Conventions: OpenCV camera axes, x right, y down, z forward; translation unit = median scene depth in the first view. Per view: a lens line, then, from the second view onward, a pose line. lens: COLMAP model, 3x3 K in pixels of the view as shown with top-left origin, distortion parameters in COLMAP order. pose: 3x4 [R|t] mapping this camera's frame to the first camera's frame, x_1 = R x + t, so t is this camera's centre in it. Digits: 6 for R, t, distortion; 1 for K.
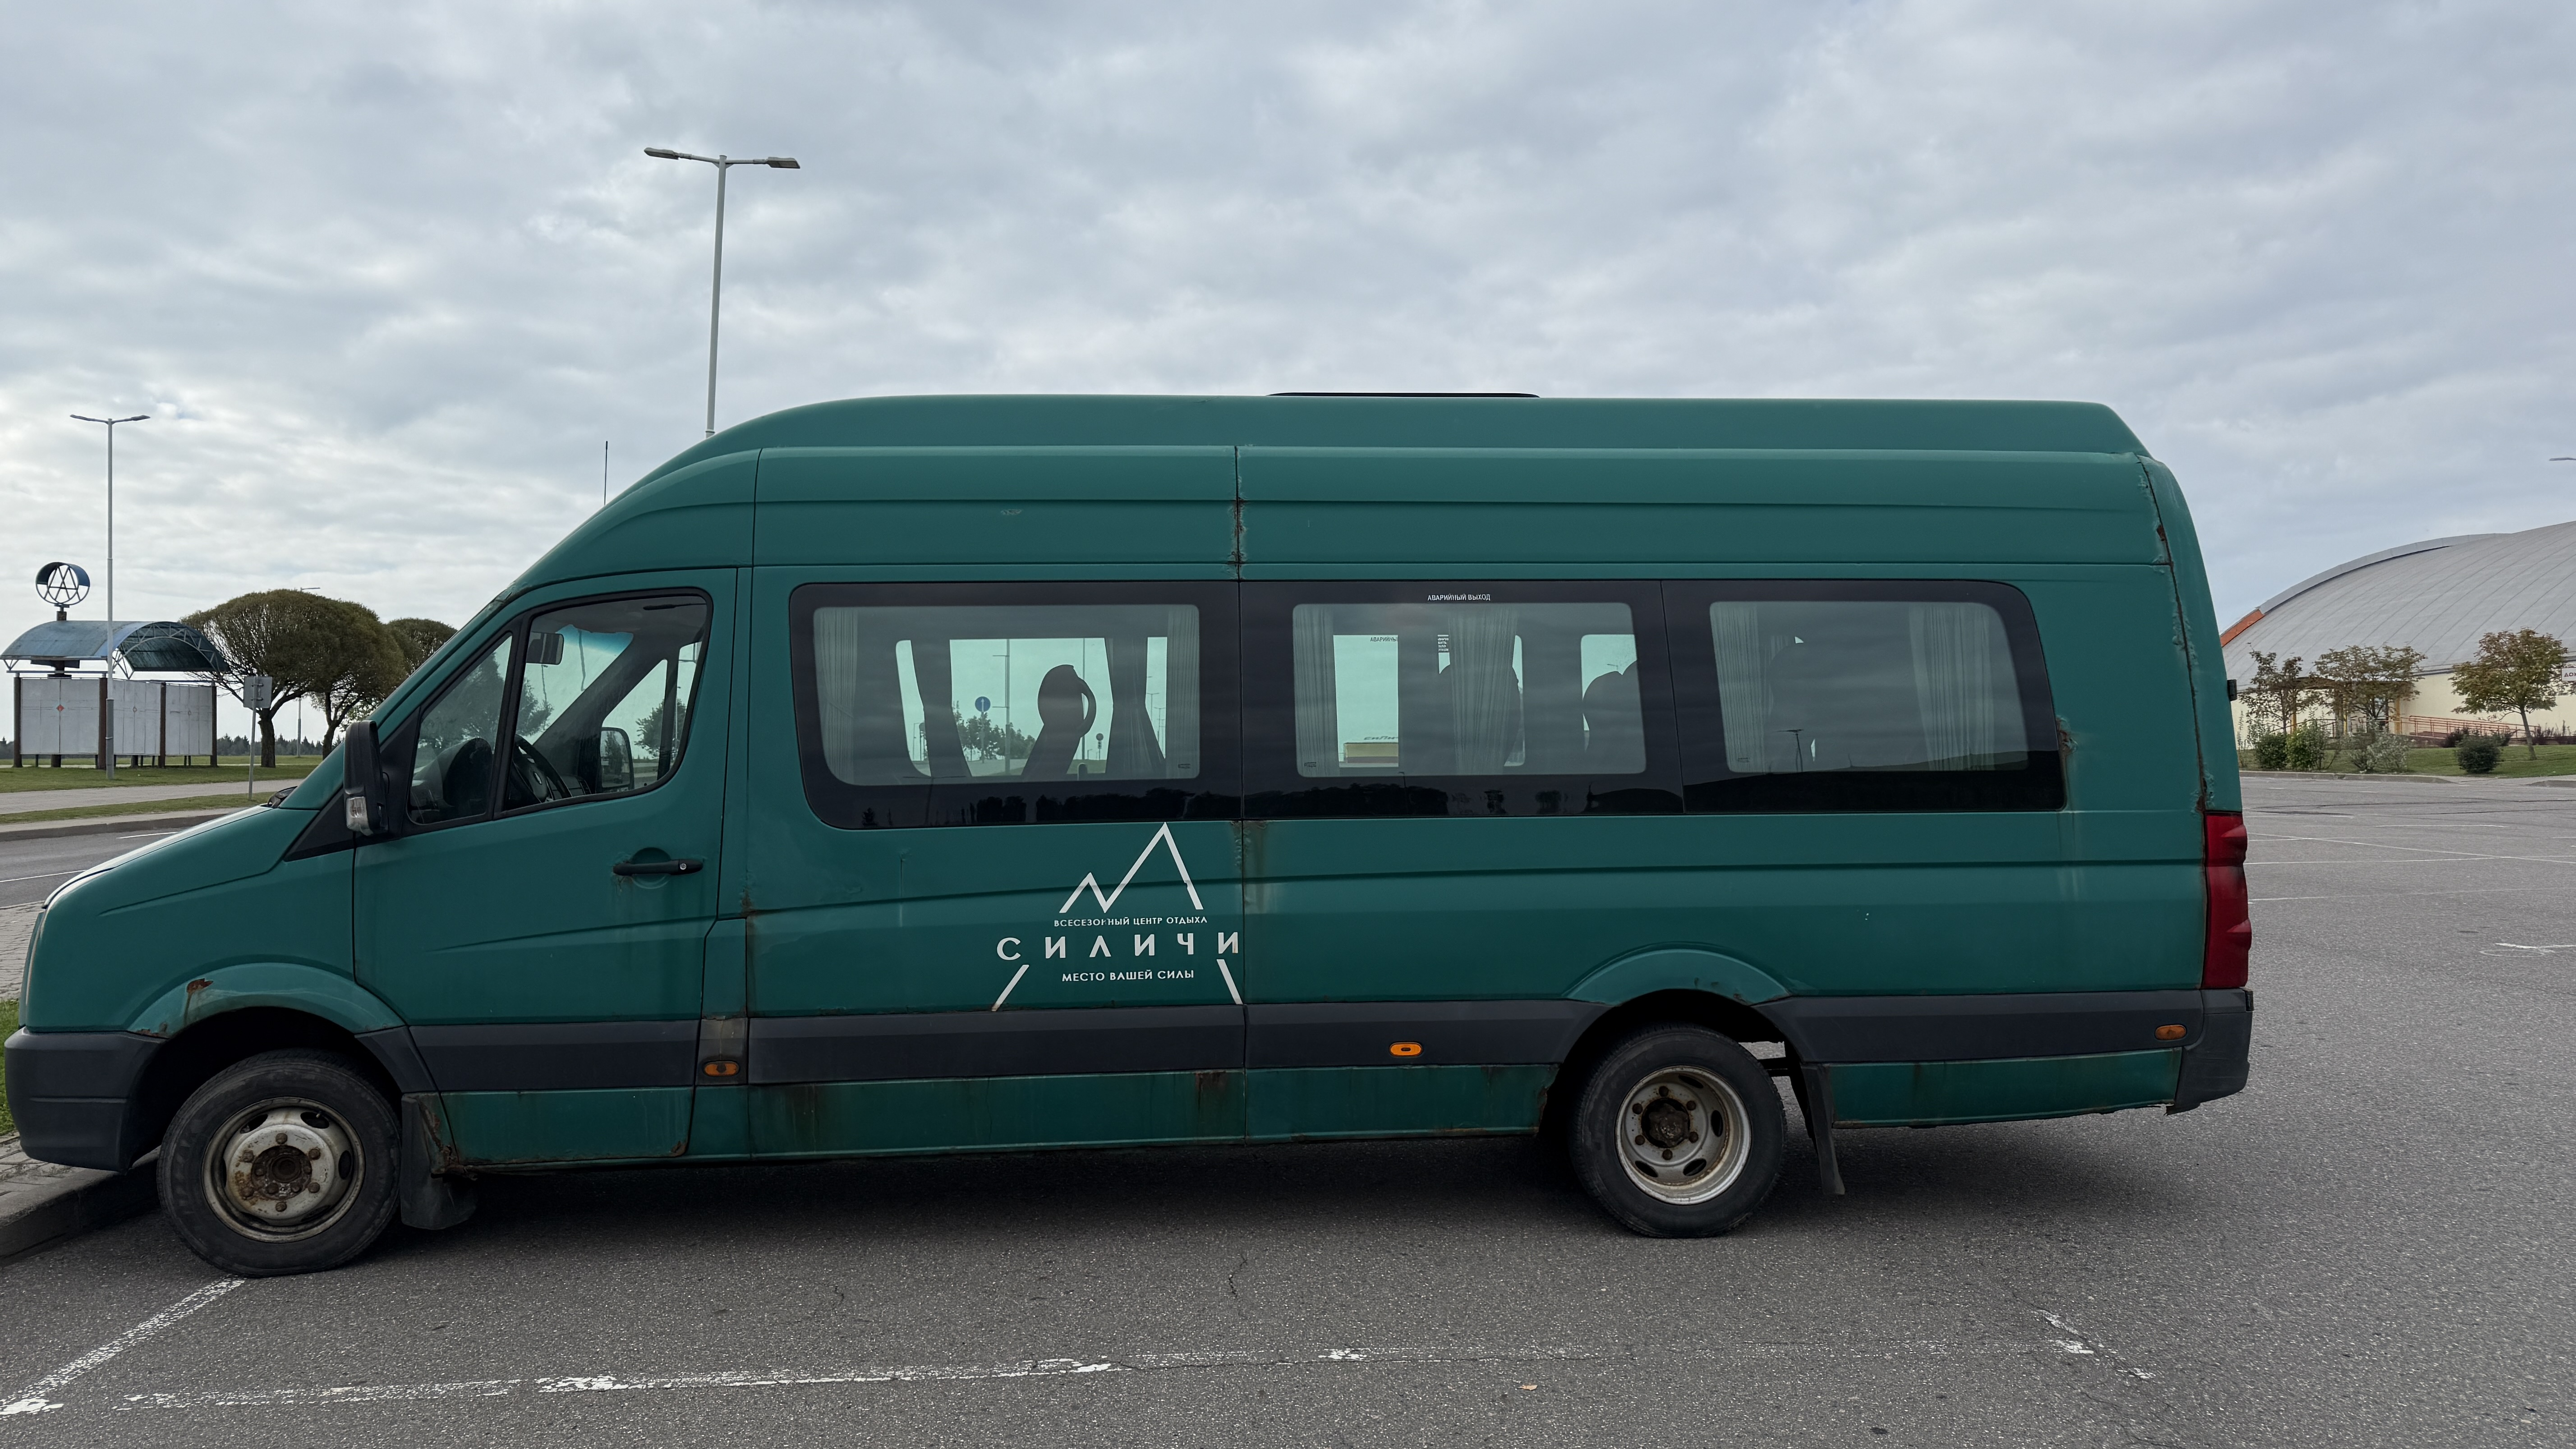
lens RADIAL K [[1846.0, 0, 1312.1], [0, 1846.0, 715.4], [0, 0, 1]] dist [0.052453, -0.067878]
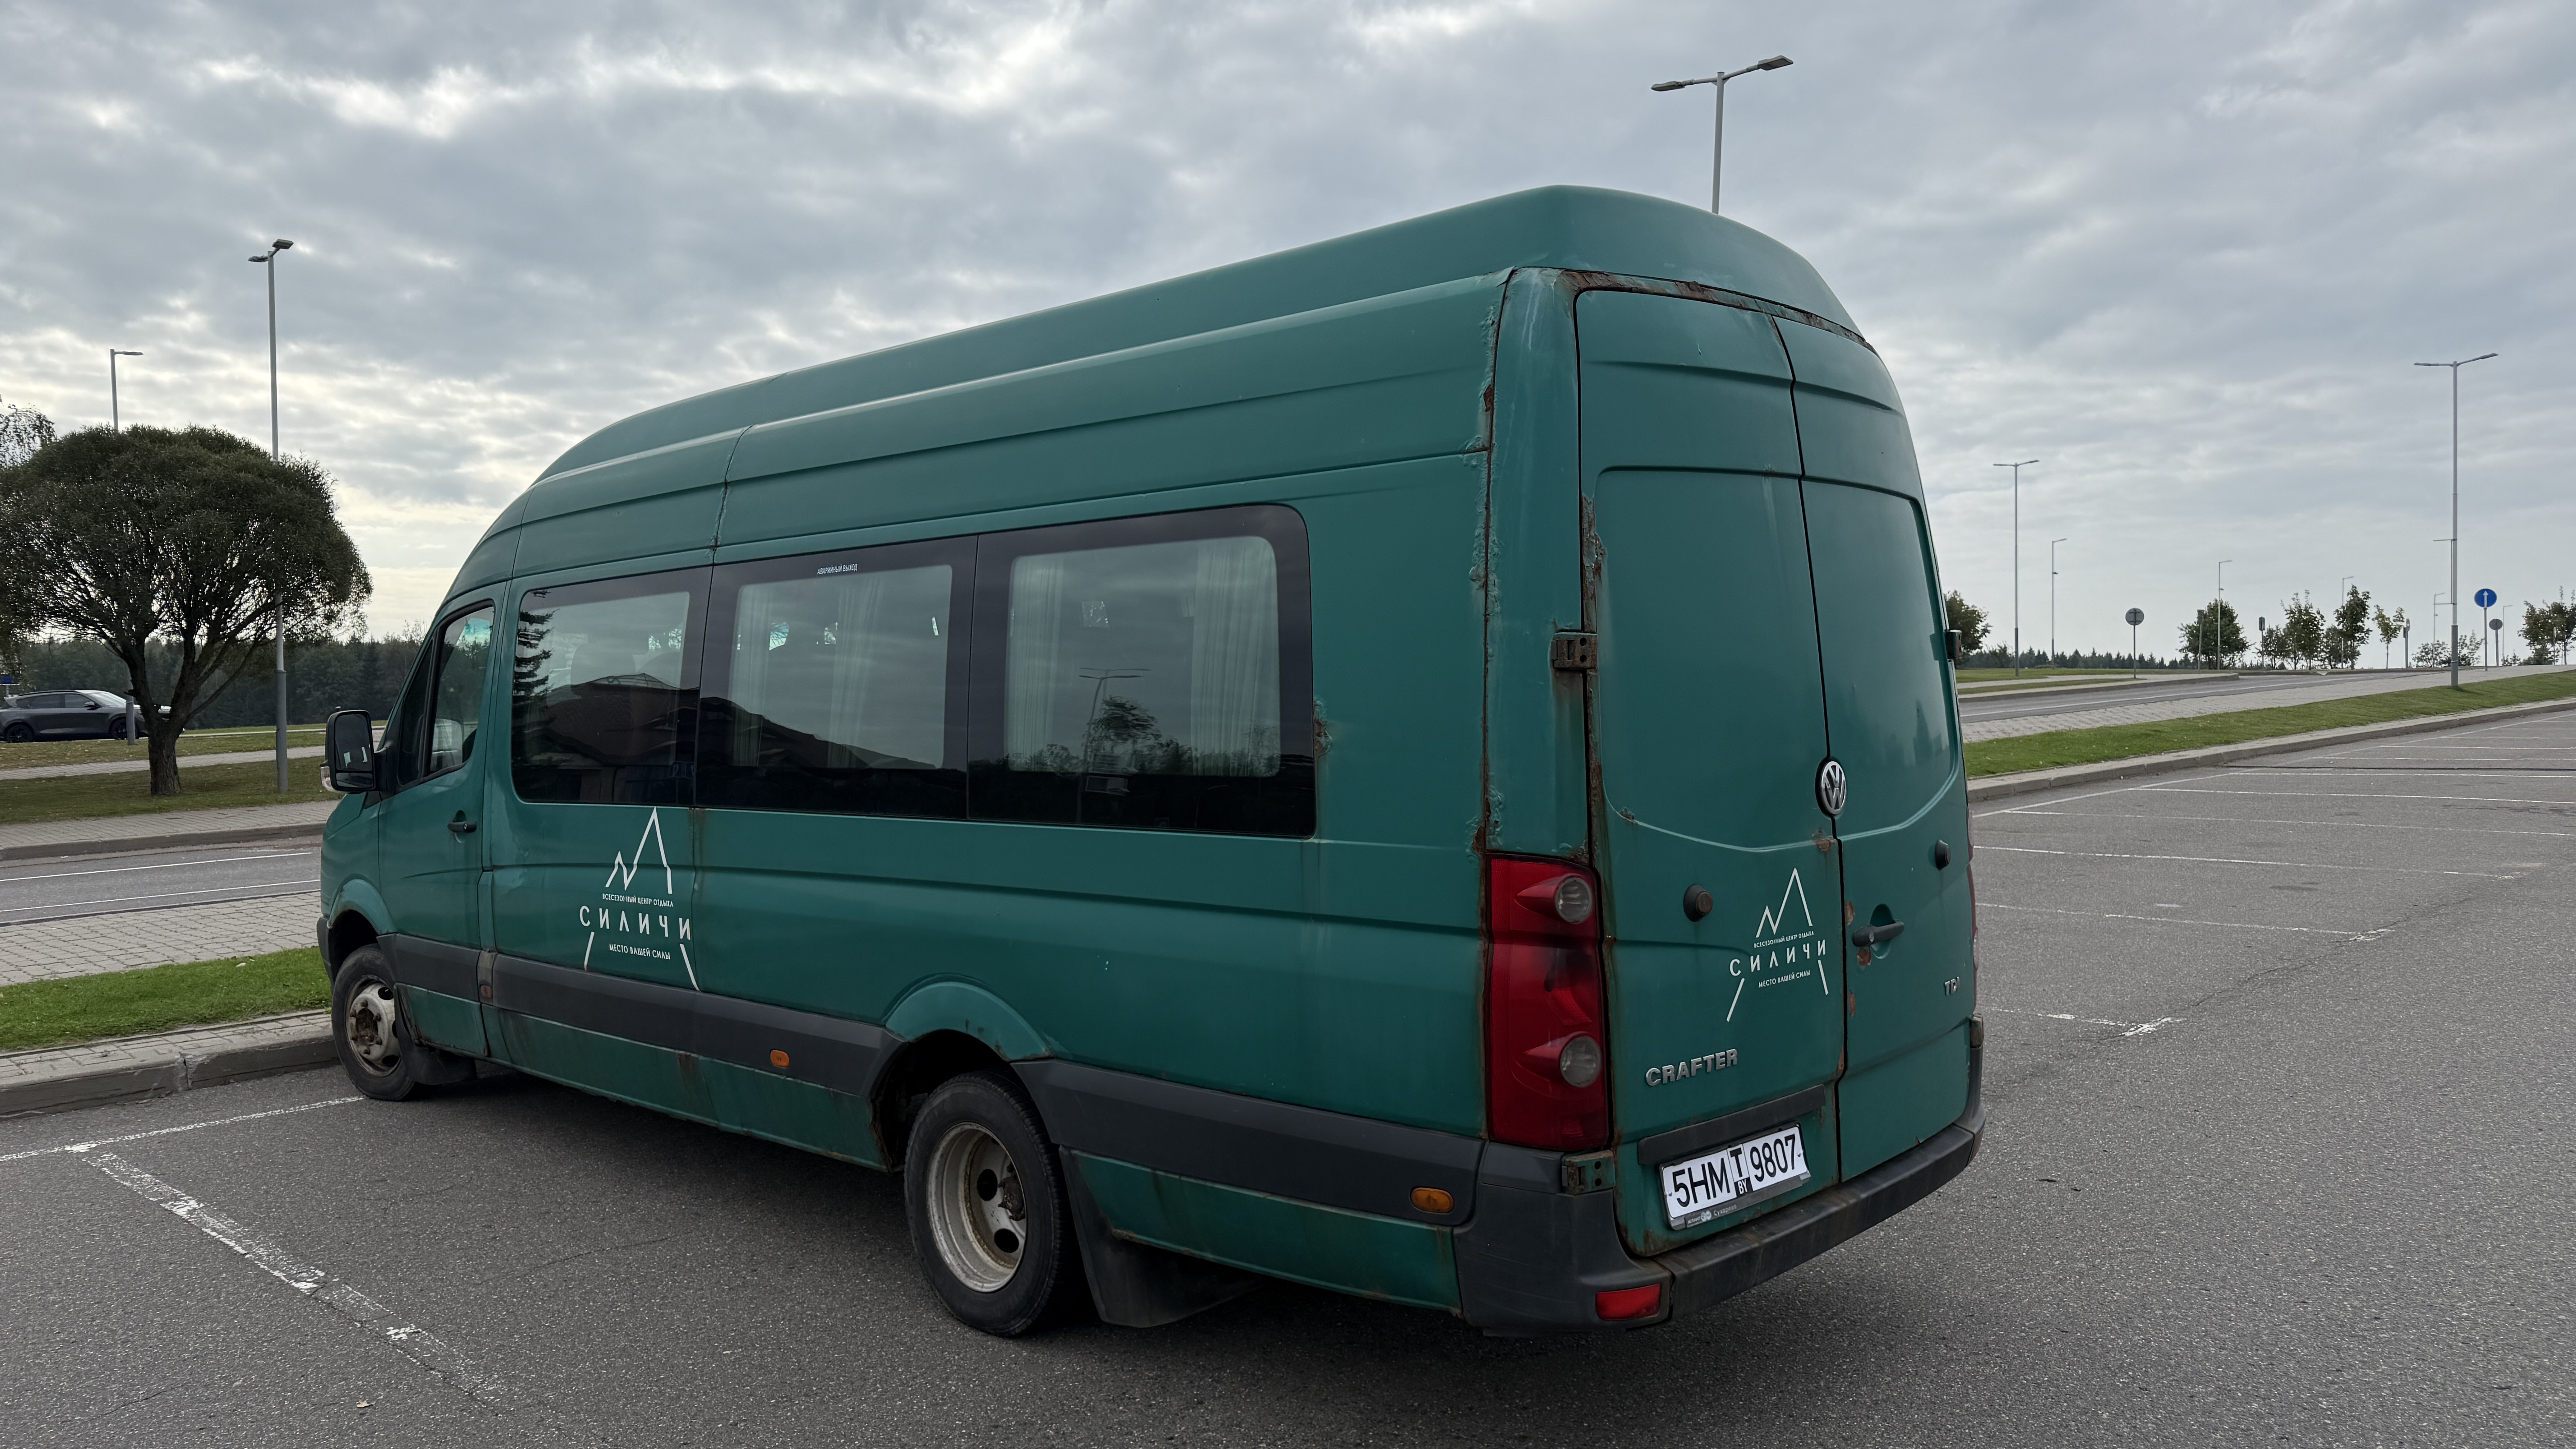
lens RADIAL K [[1846.0, 0, 1261.1], [0, 1846.0, 713.1], [0, 0, 1]] dist [0.052453, -0.067878]
pose [[0.655440, 0.002068, -0.755244, 0.937352], [0.034624, 0.998863, 0.032784, -0.017592], [0.754453, -0.047638, 0.654623, 0.578194]]
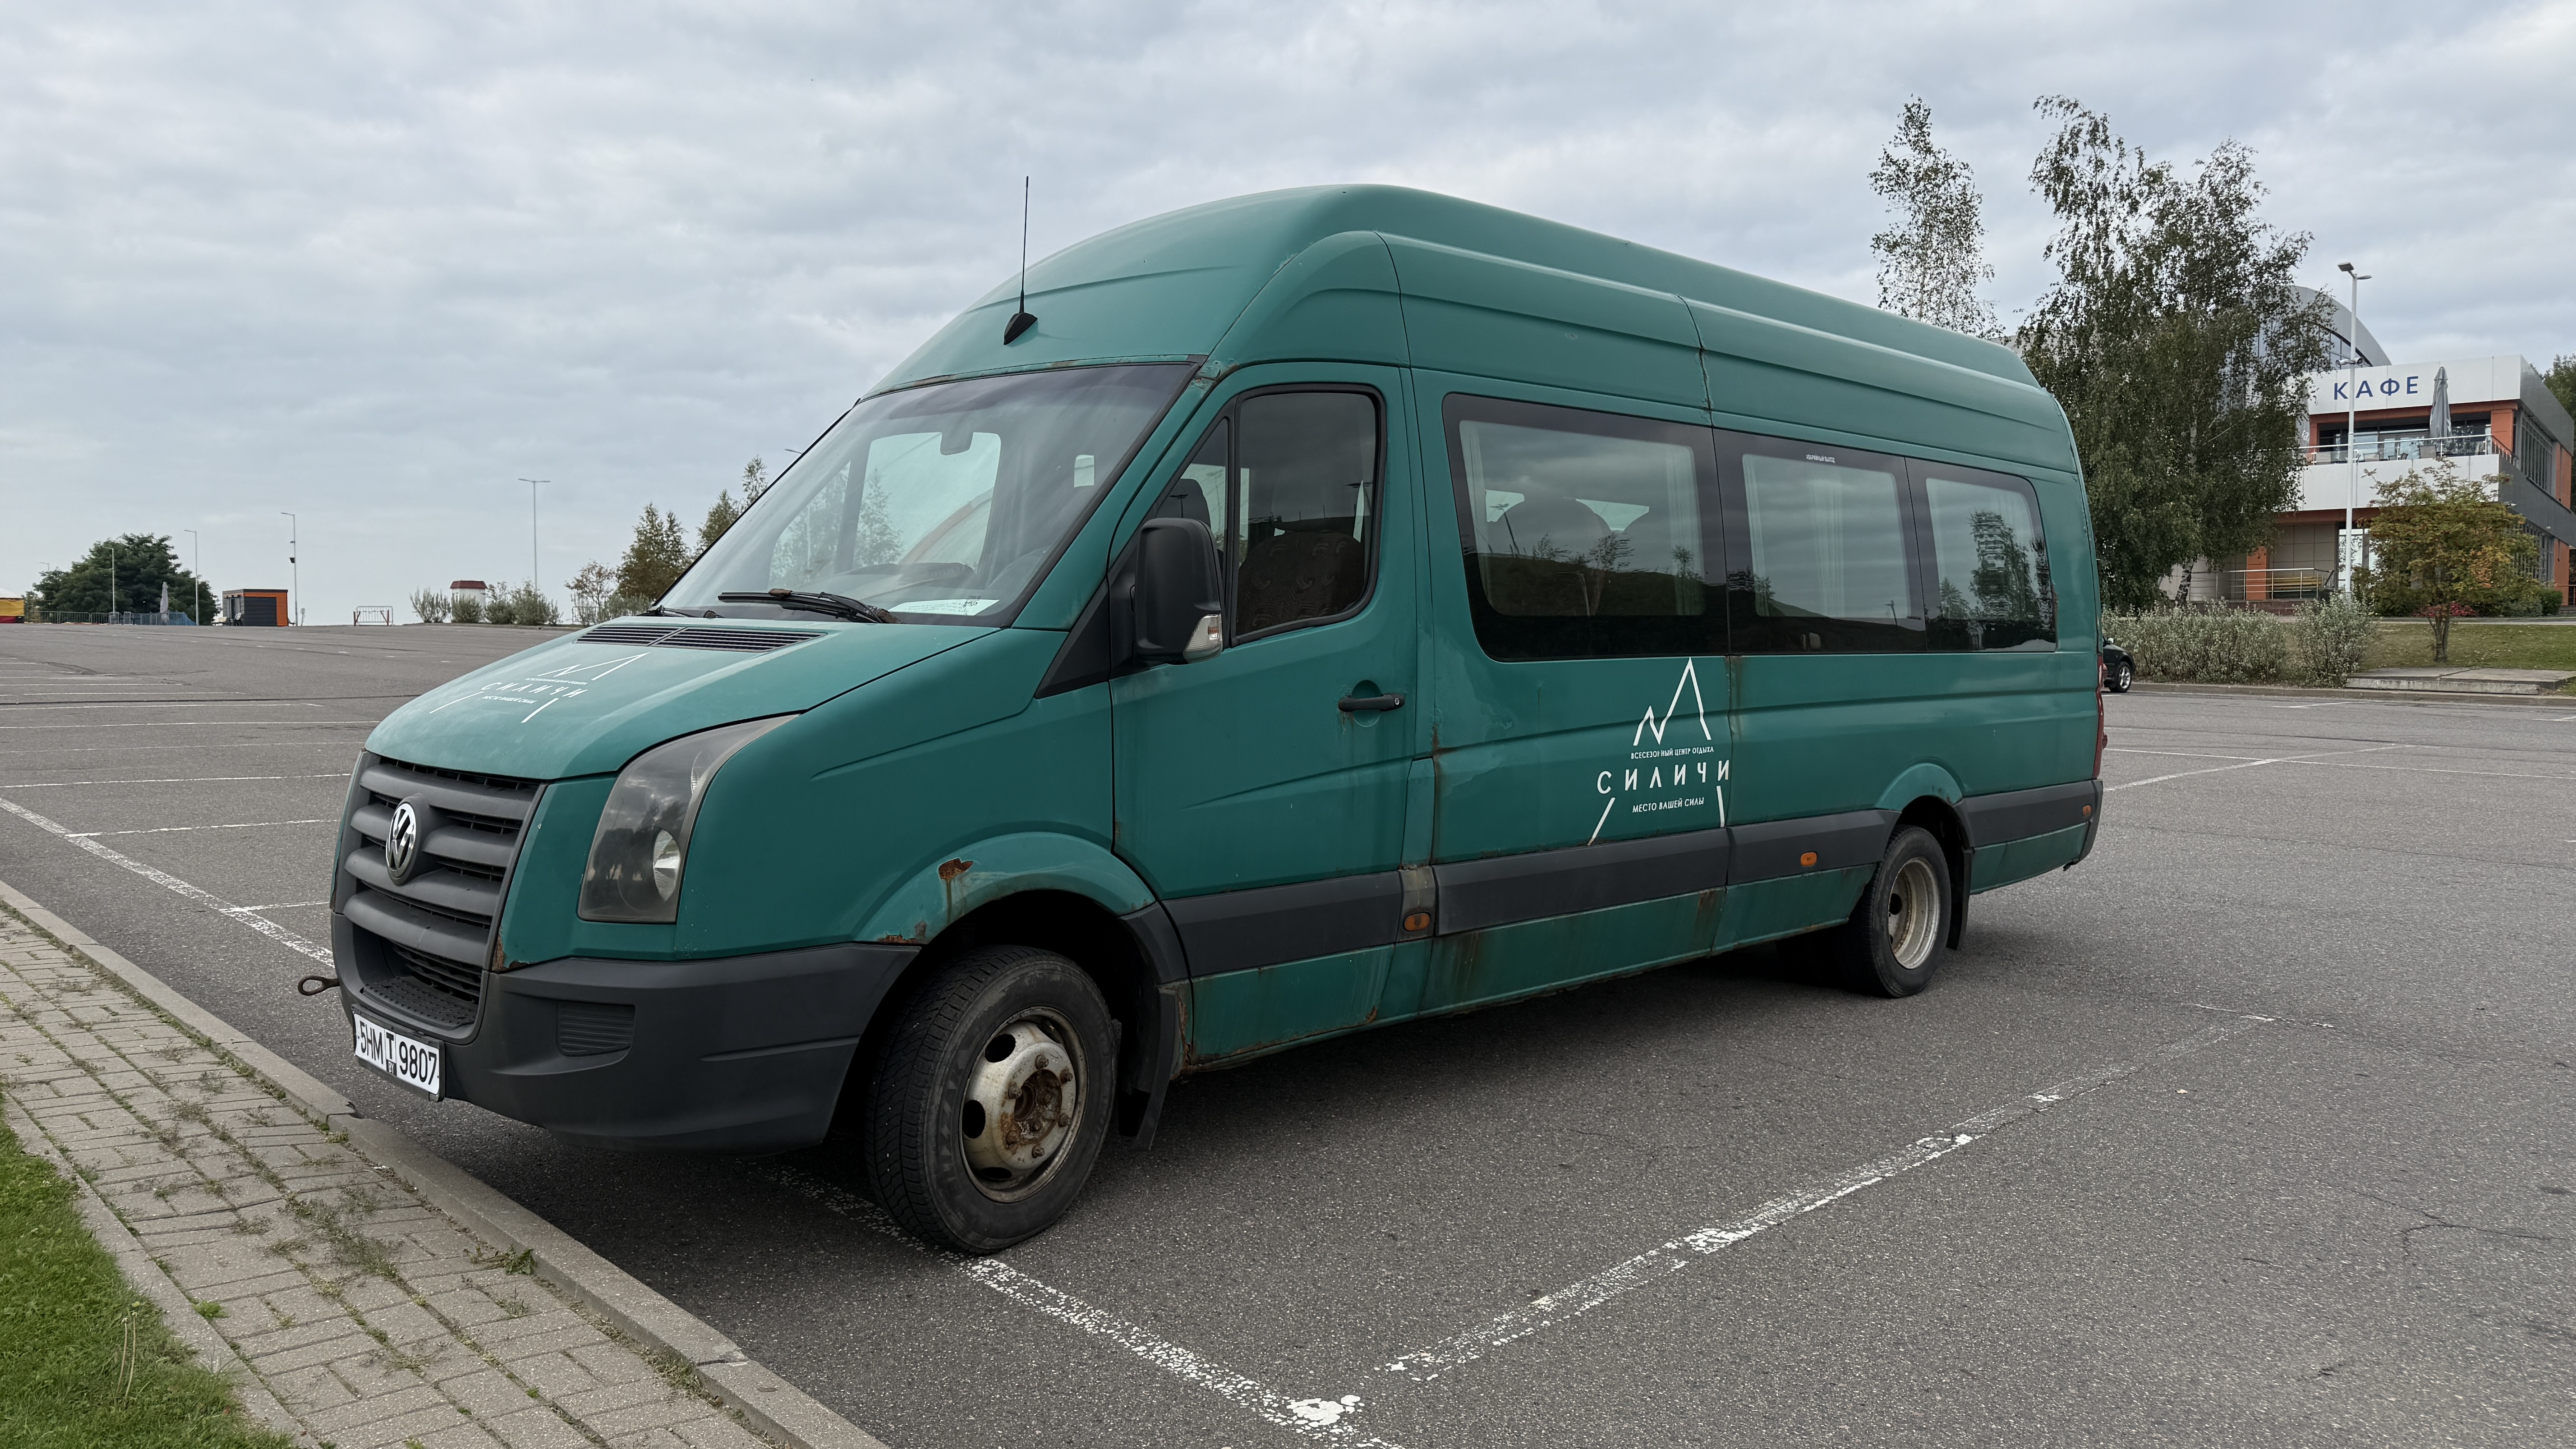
lens RADIAL K [[1846.0, 0, 1297.1], [0, 1846.0, 724.6], [0, 0, 1]] dist [0.052453, -0.067878]
pose [[0.747134, -0.016011, 0.664481, -0.942969], [-0.034617, 0.997416, 0.062957, 0.038154], [-0.663772, -0.070040, 0.744649, 0.369584]]
